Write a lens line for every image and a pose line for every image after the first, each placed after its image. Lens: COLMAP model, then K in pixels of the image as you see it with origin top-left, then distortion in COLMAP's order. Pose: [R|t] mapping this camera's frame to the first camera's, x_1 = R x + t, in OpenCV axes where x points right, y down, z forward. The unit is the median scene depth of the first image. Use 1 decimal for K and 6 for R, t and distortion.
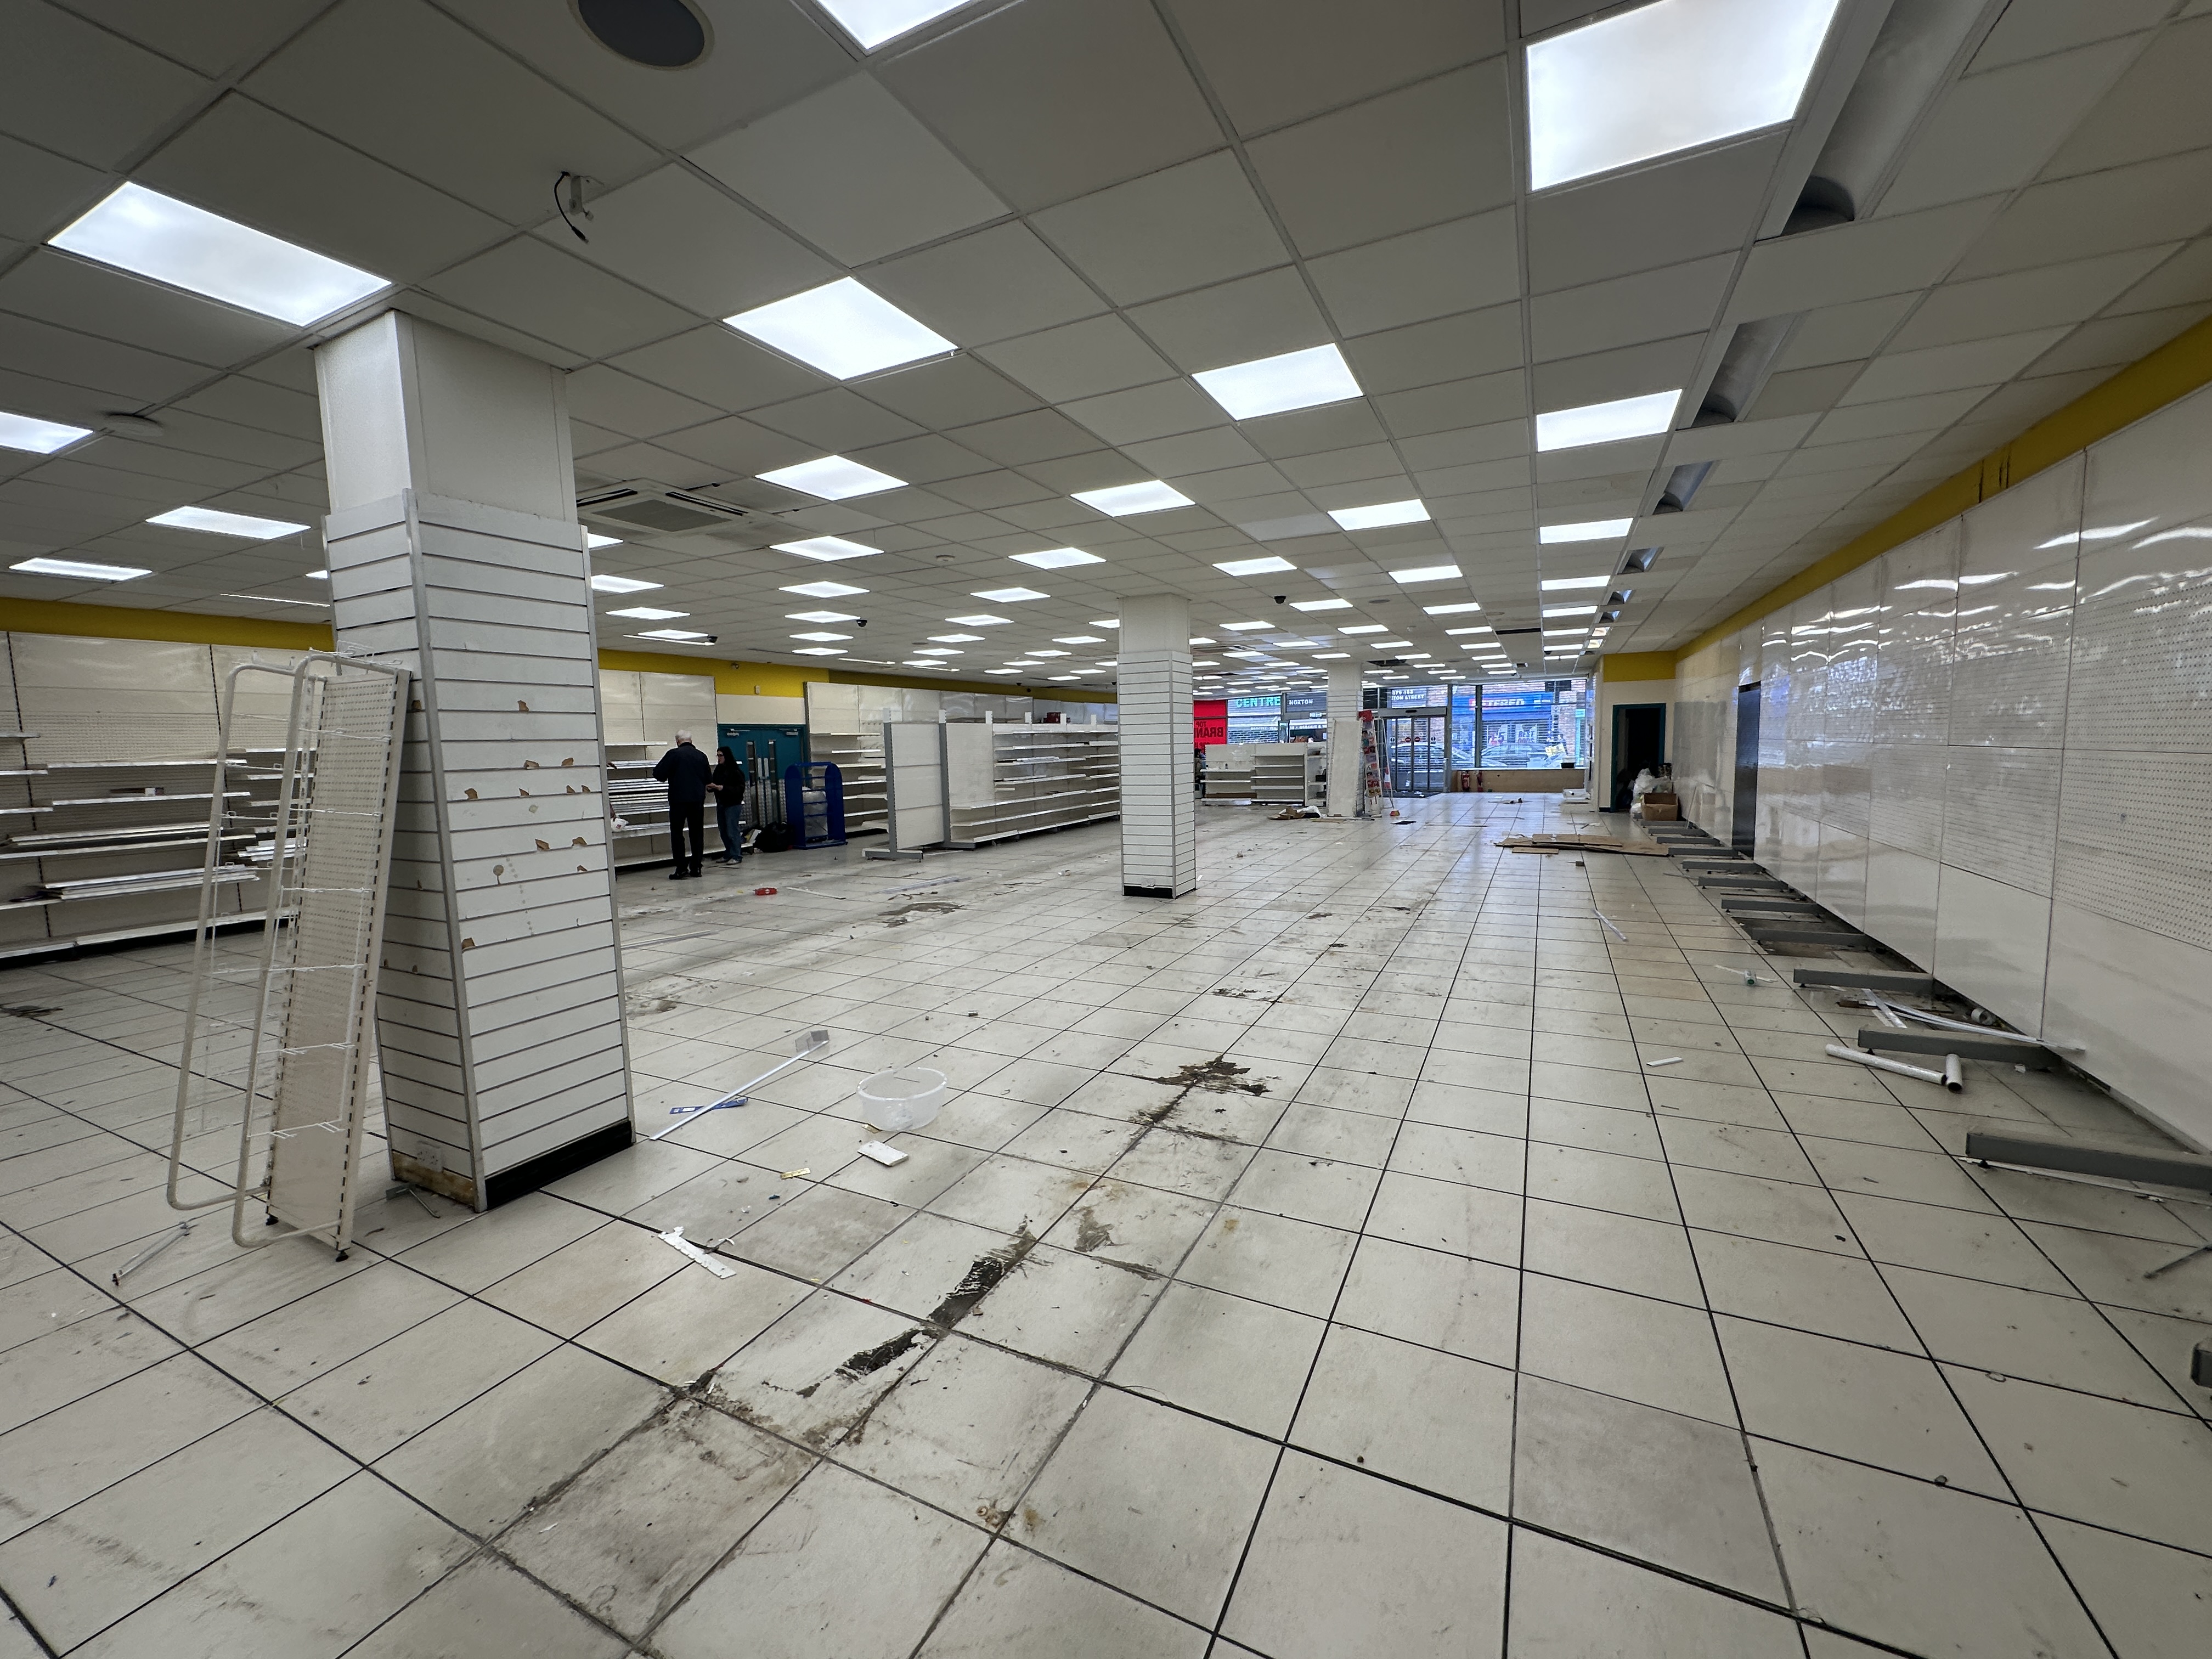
lens RADIAL K [[889.2, 0, 1098.9], [0, 889.2, 830.1], [0, 0, 1]] dist [0.003471, 0.000463]
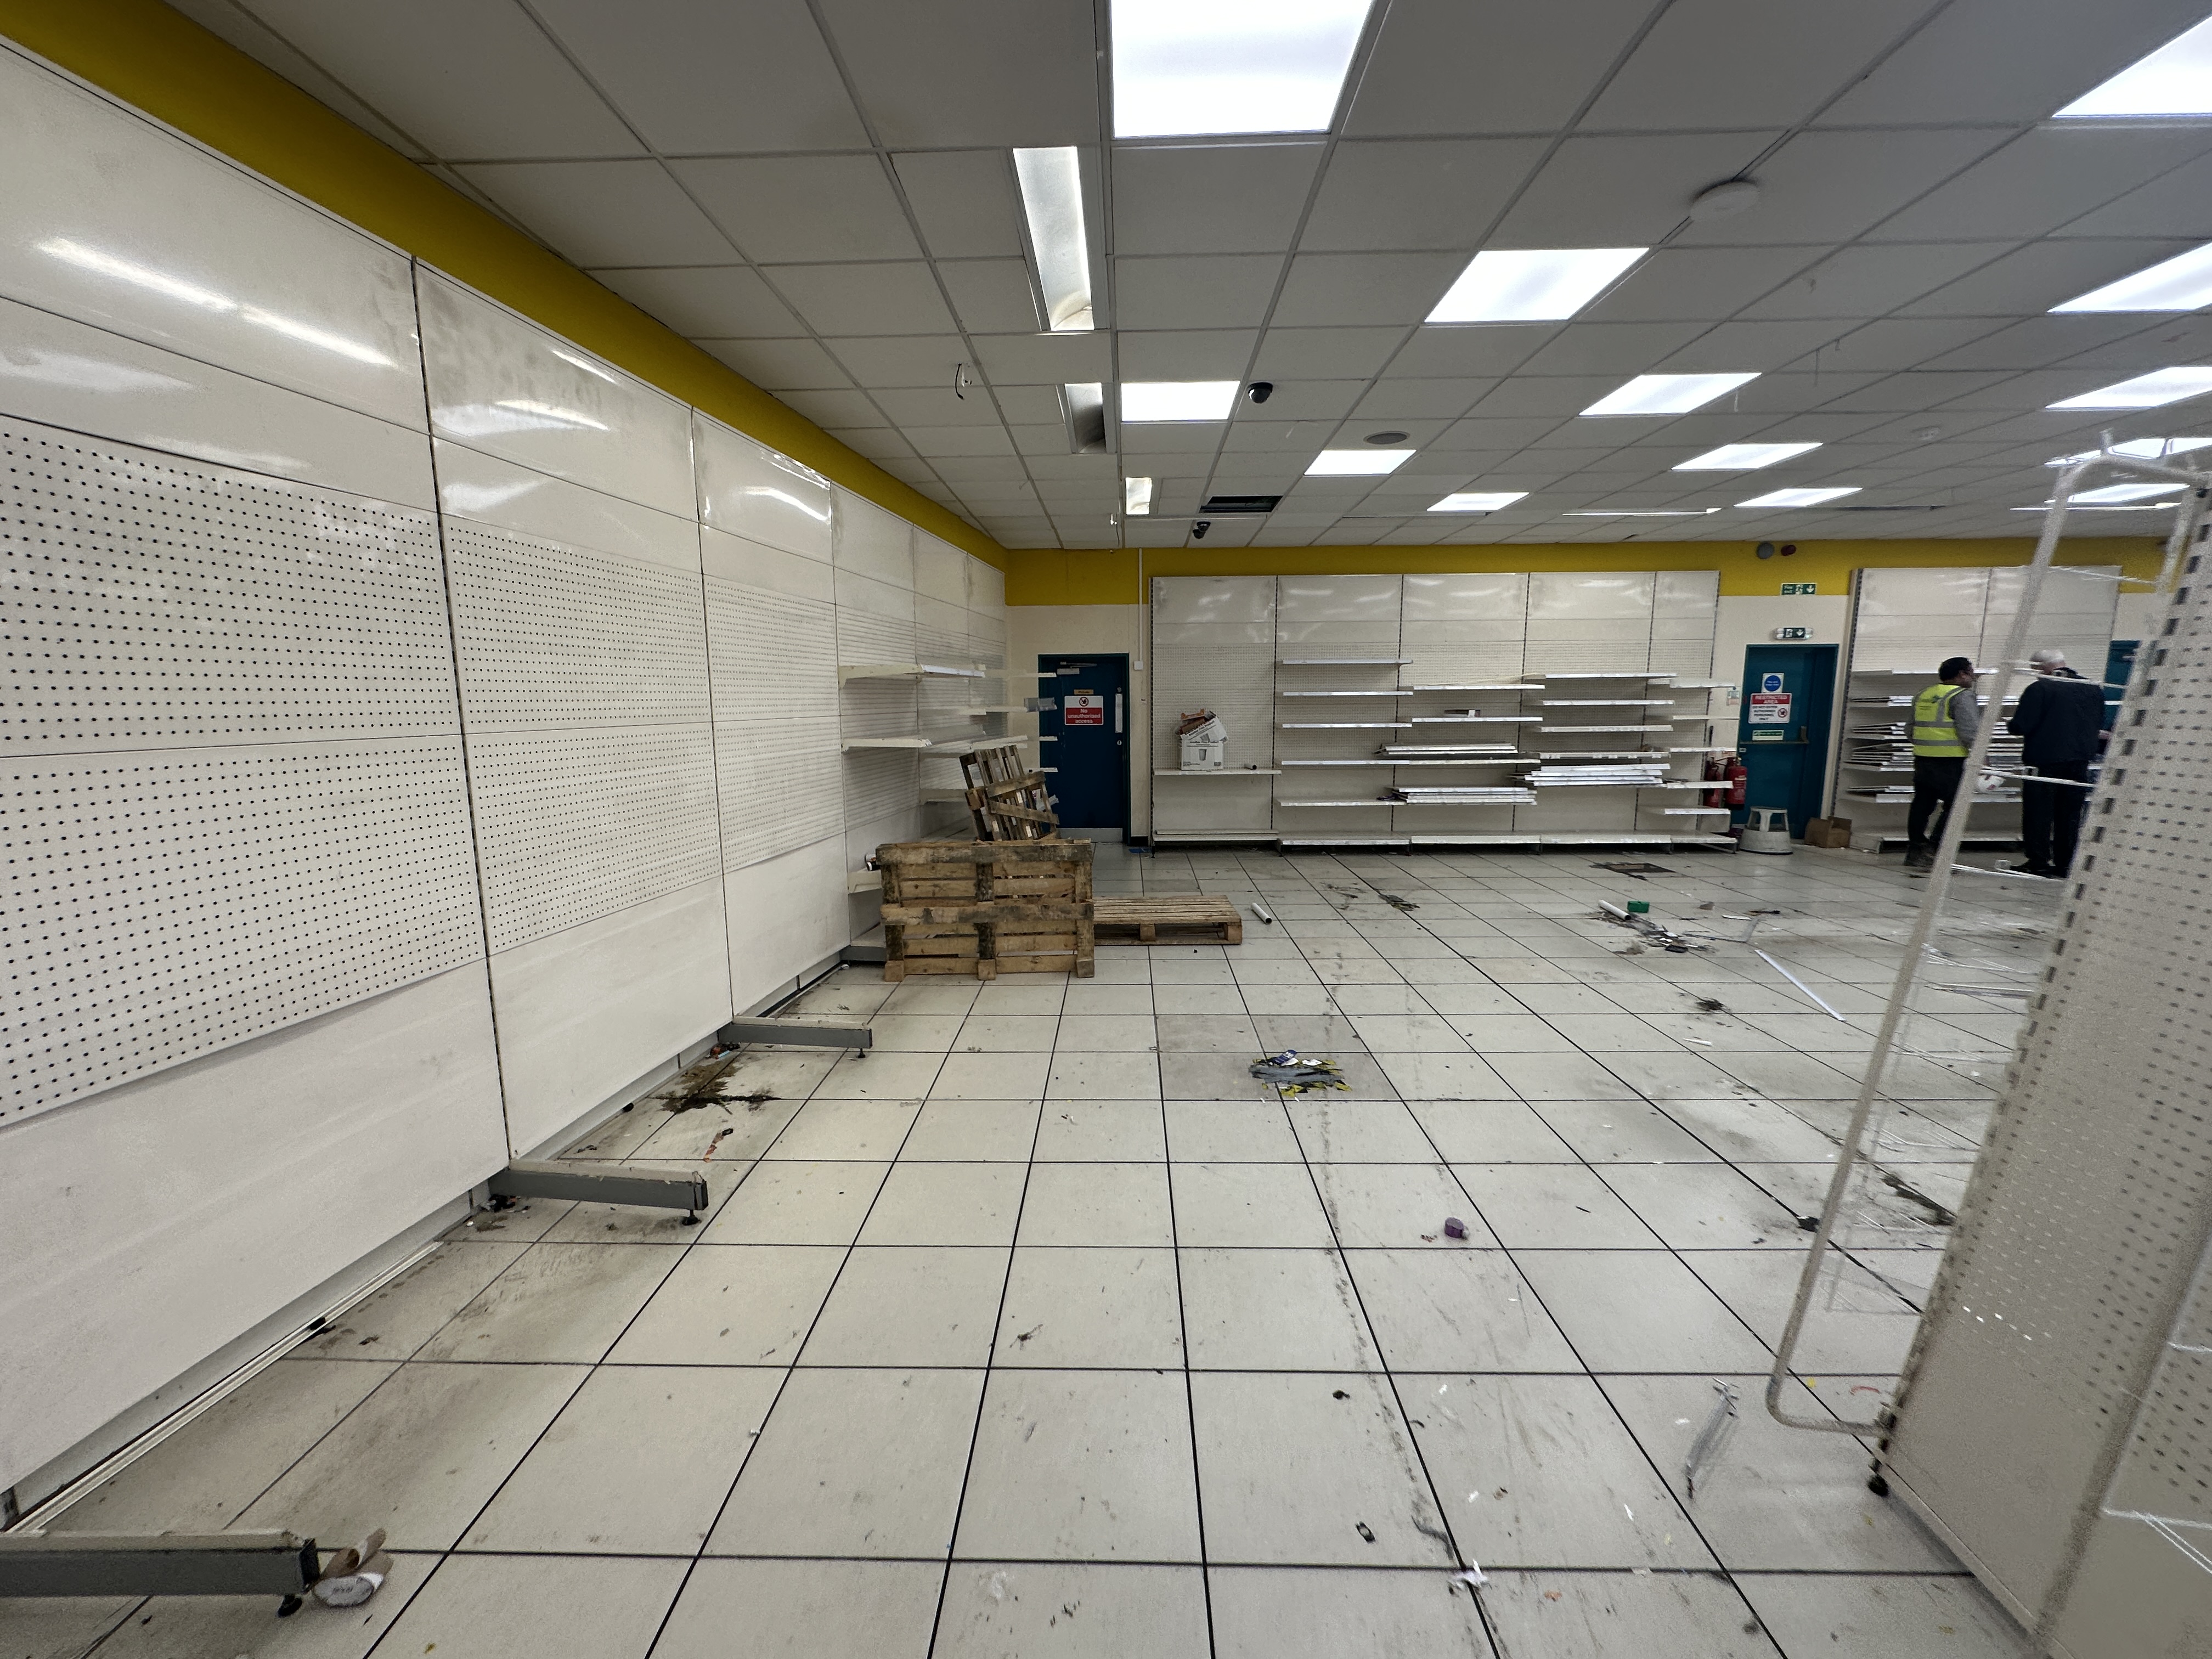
lens RADIAL K [[889.2, 0, 1108.1], [0, 889.2, 826.5], [0, 0, 1]] dist [0.003471, 0.000463]
pose [[0.436865, 0.147359, -0.887375, -0.263721], [-0.090939, 0.988671, 0.119411, 0.004419], [0.894918, 0.028530, 0.445317, 0.118423]]
